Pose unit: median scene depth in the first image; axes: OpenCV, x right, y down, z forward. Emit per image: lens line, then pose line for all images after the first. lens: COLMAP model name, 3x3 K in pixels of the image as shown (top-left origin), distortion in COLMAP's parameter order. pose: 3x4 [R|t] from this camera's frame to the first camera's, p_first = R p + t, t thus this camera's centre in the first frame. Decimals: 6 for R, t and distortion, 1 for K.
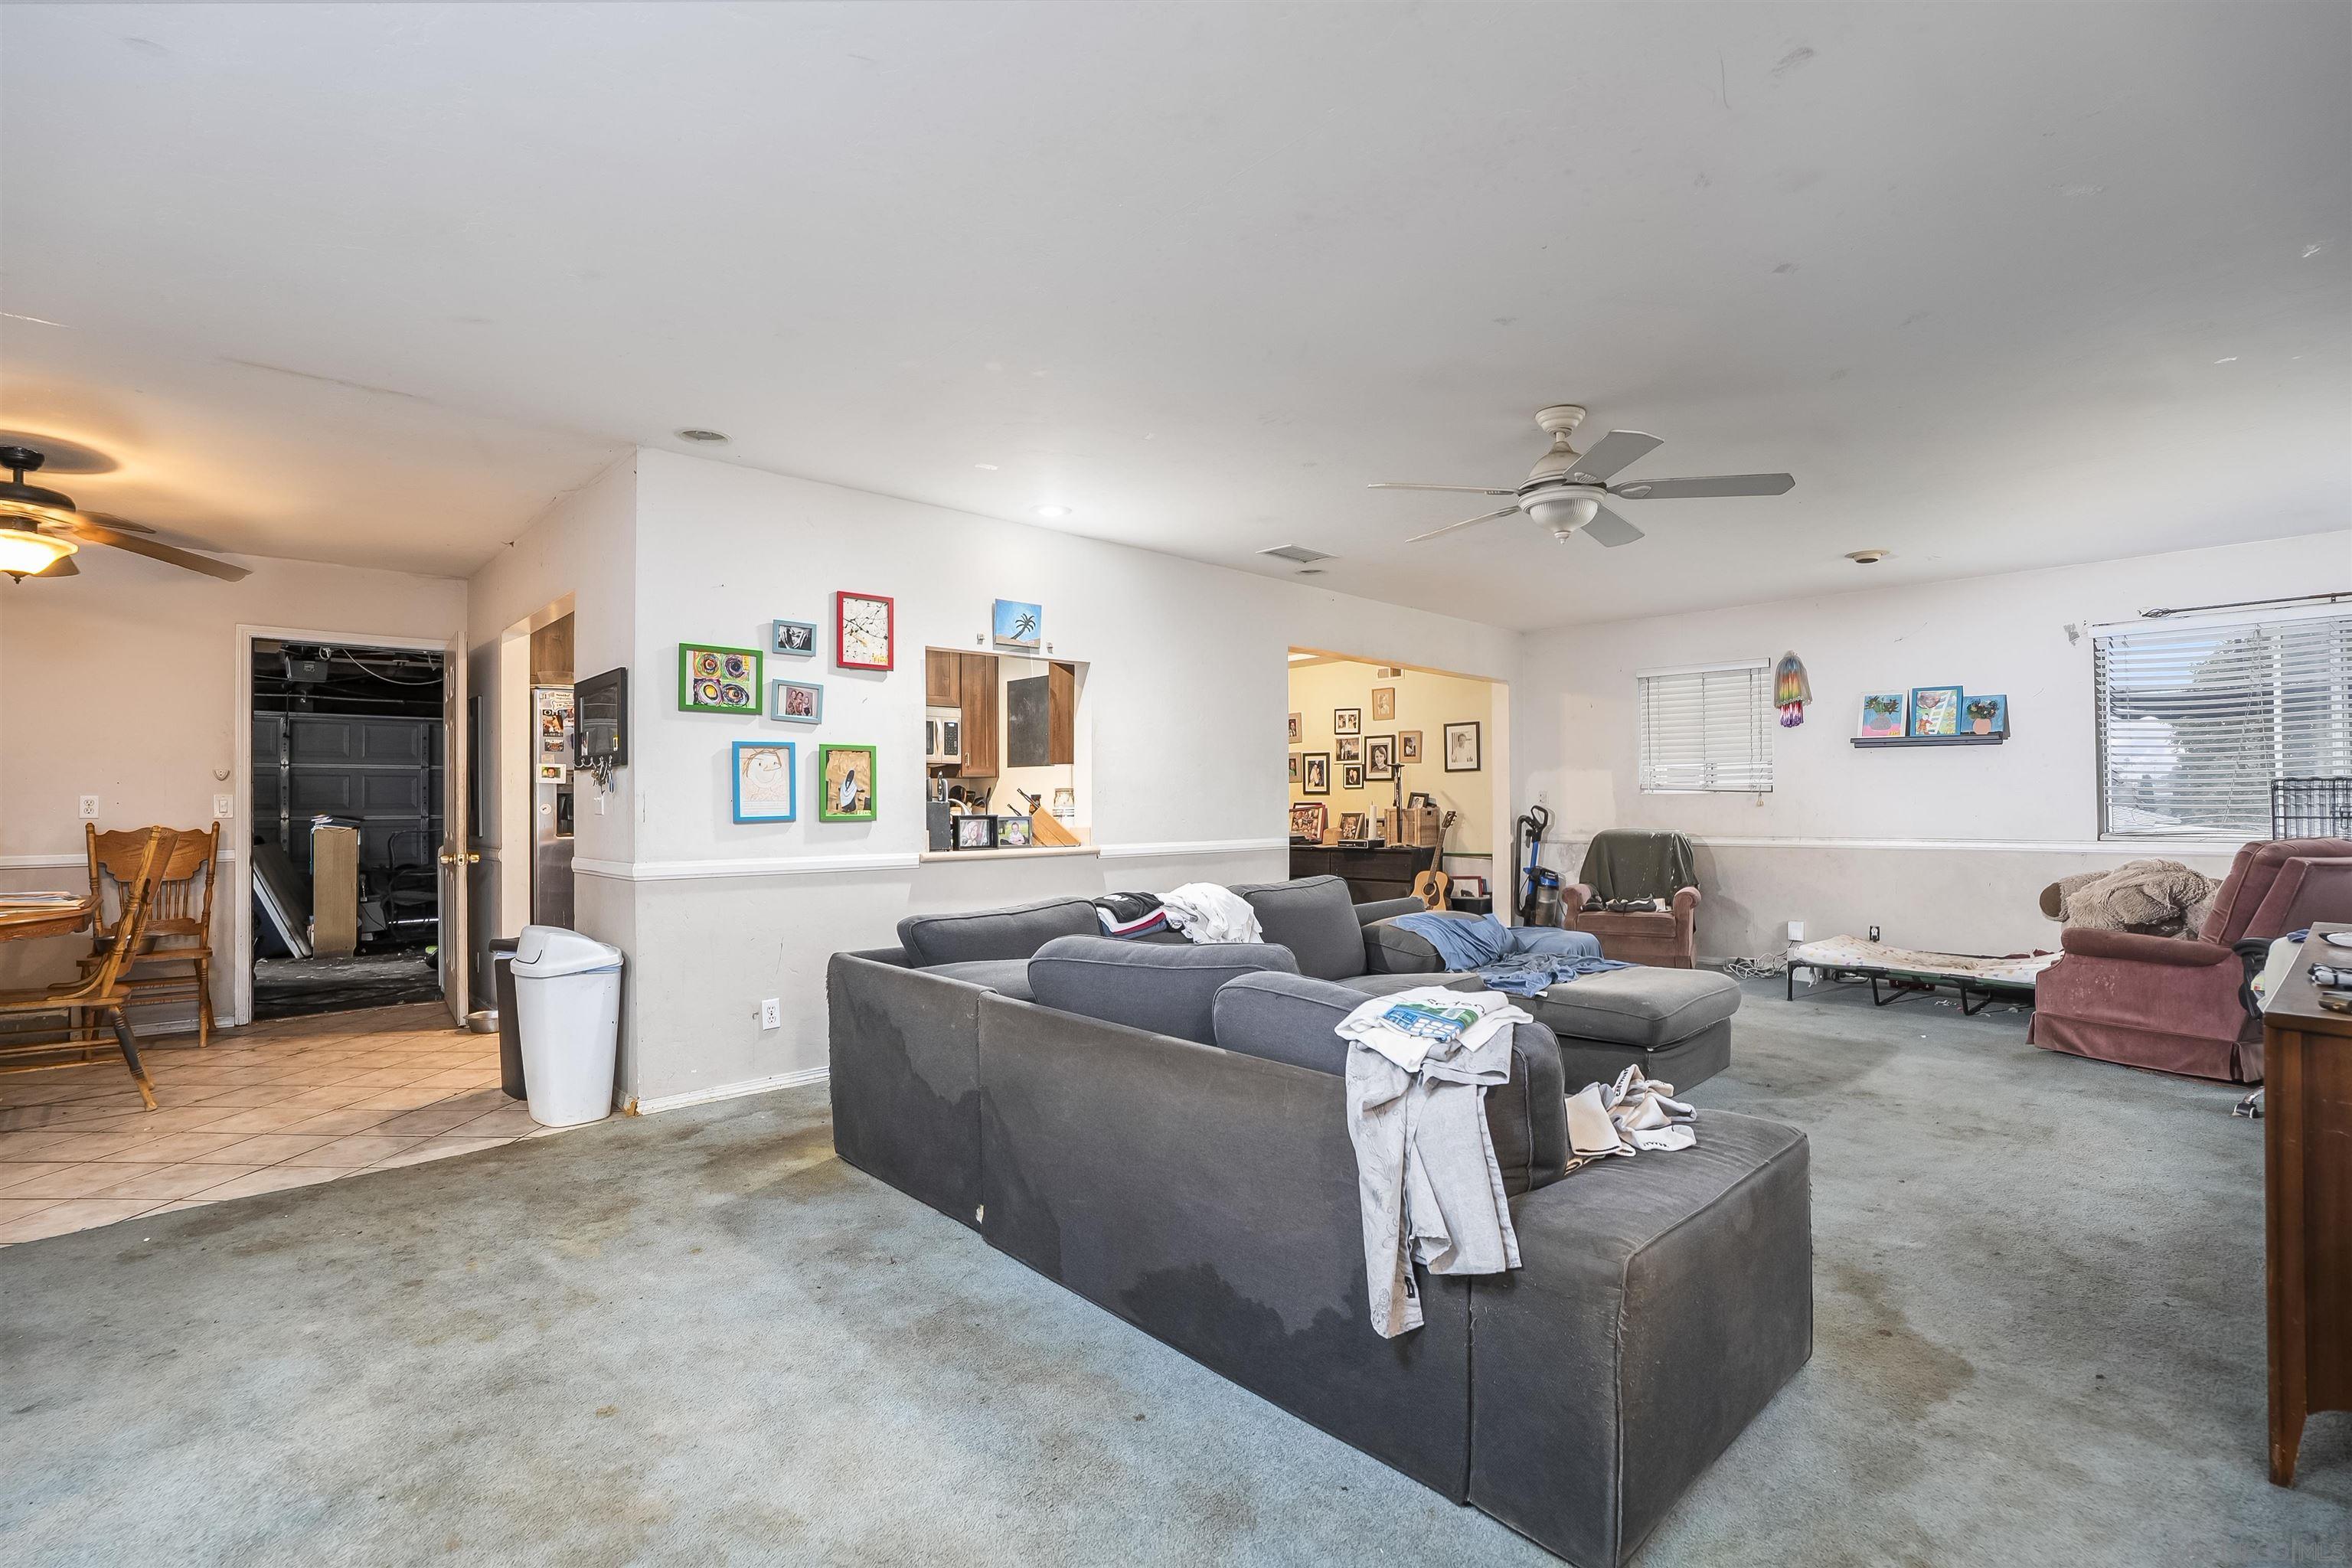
lens RADIAL K [[1073.6, 0, 1176.0], [0, 1073.6, 784.0], [0, 0, 1]] dist [-0.038597, 0.014724]
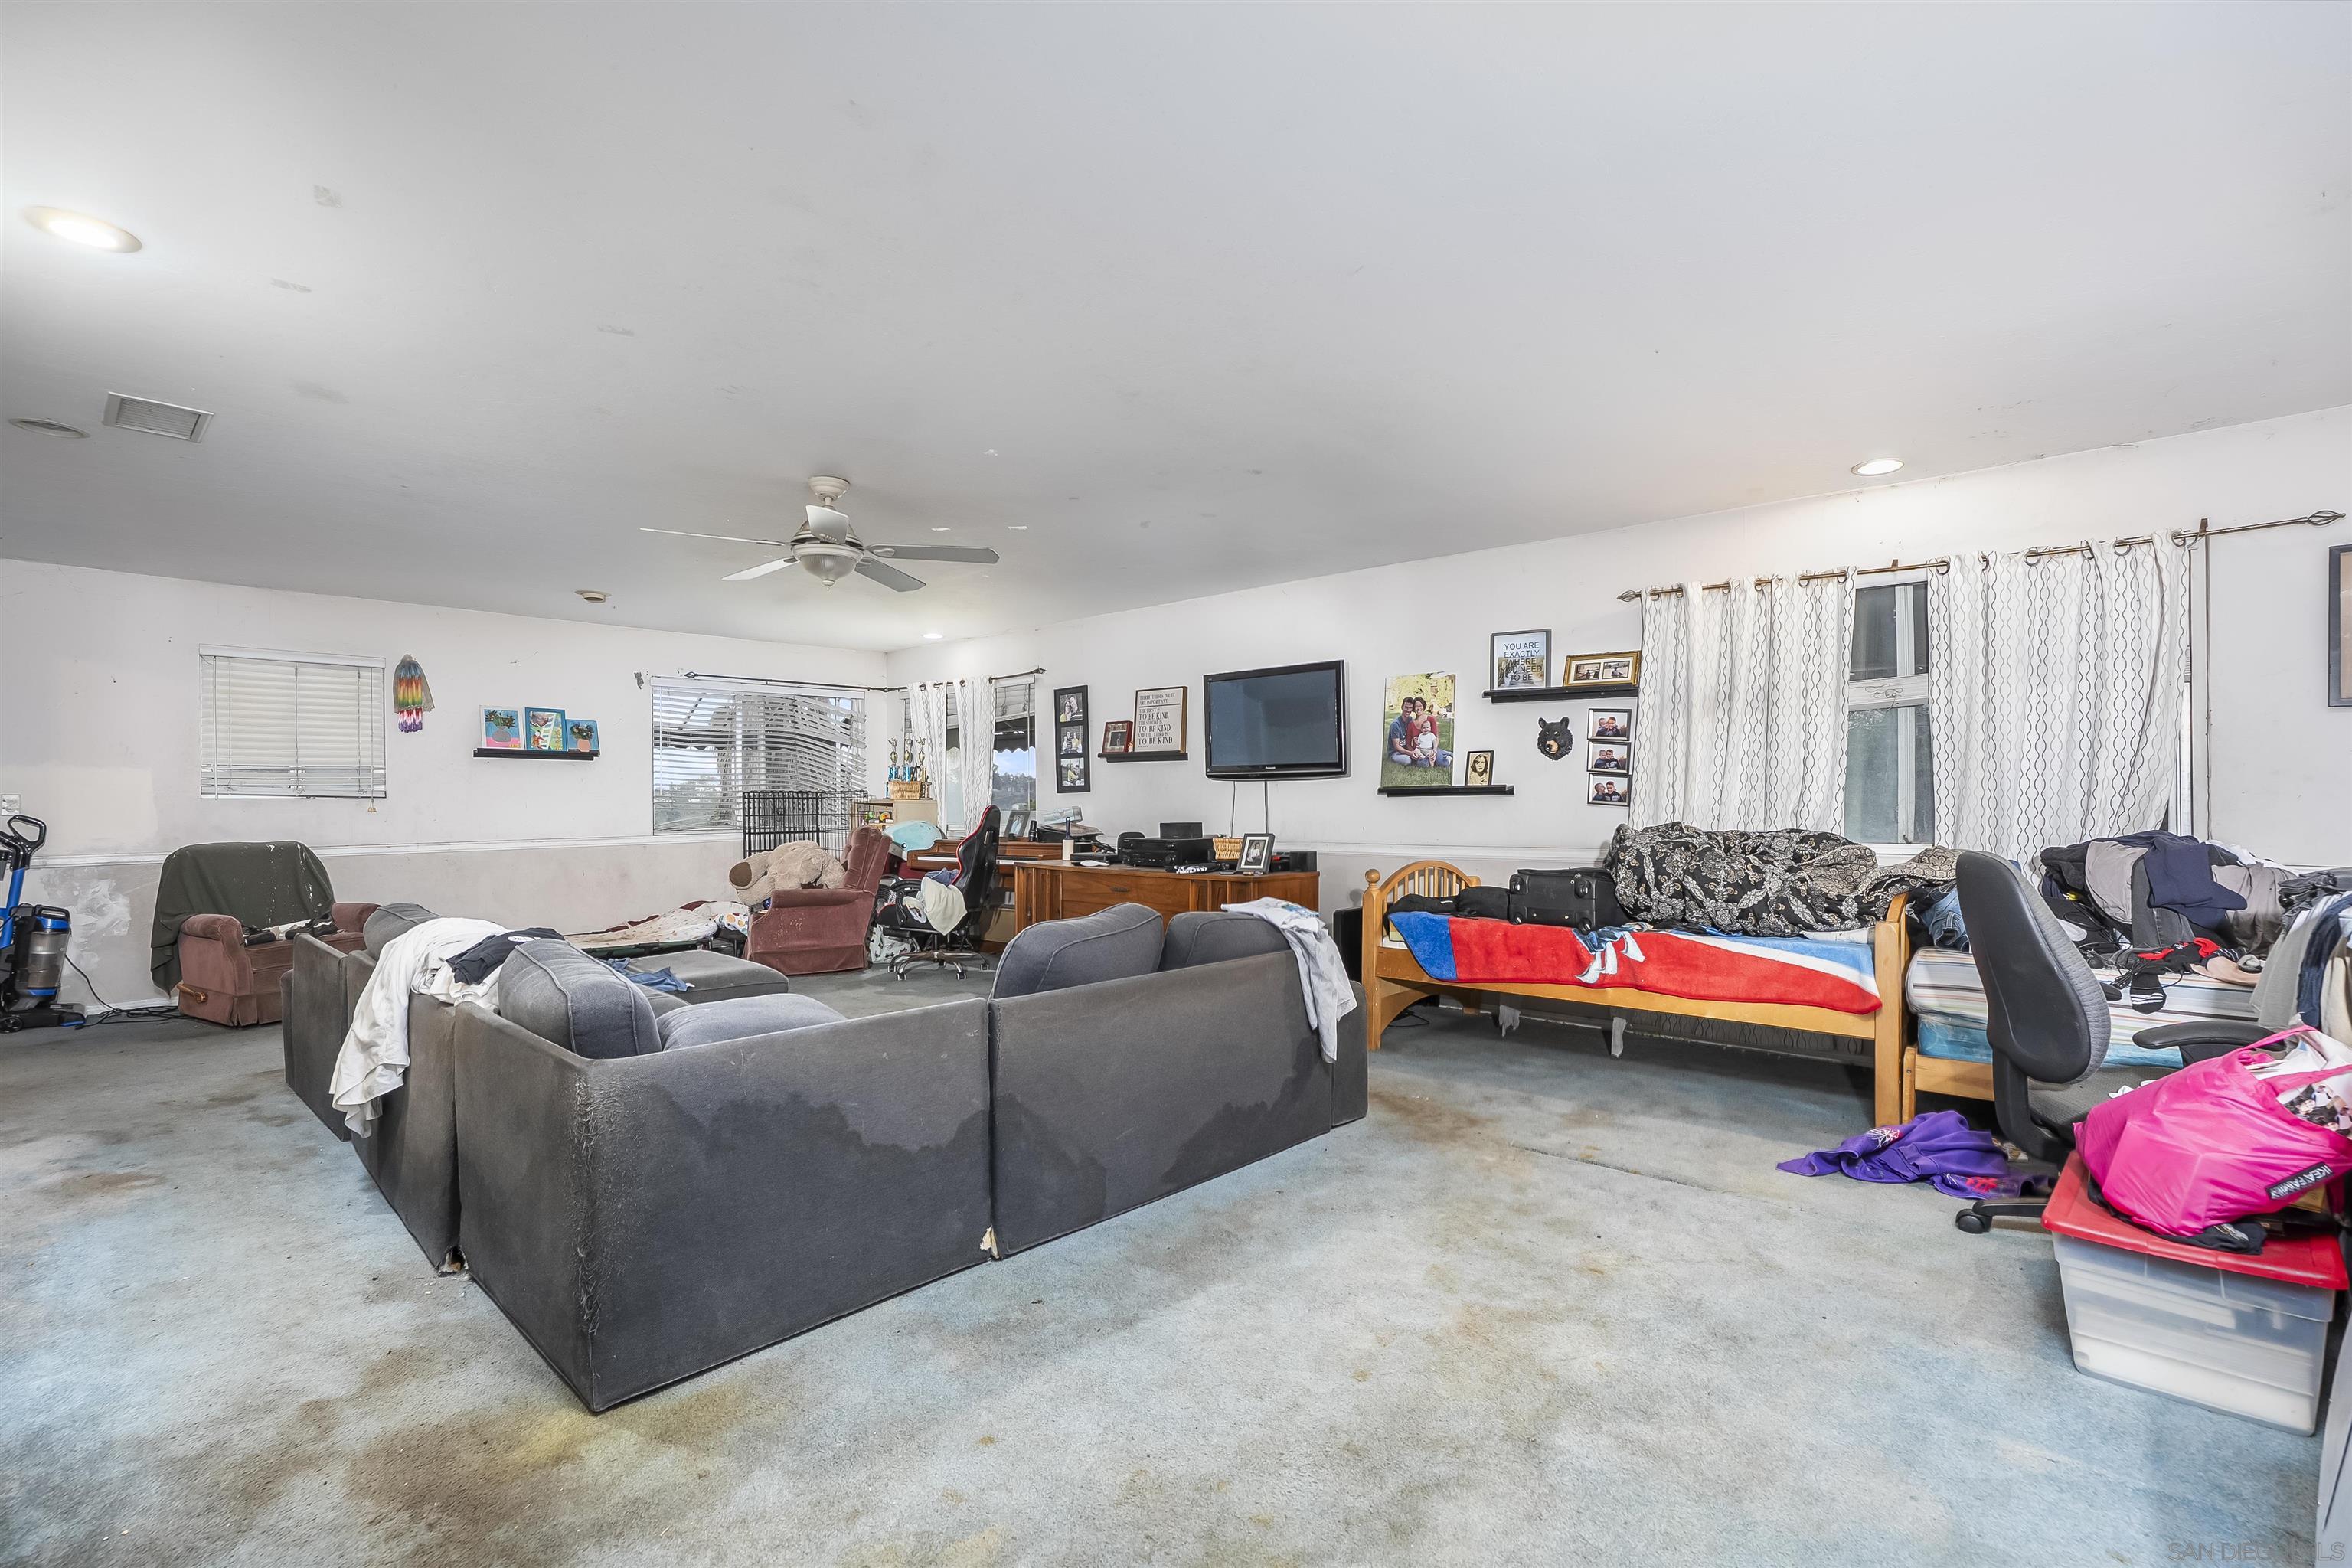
lens RADIAL K [[1073.6, 0, 1176.0], [0, 1073.6, 784.0], [0, 0, 1]] dist [-0.038597, 0.014724]
pose [[-0.078806, 0.019643, 0.996696, -0.513222], [-0.009178, 0.999749, -0.020429, 0.008968], [-0.996848, -0.010758, -0.078606, 0.410567]]
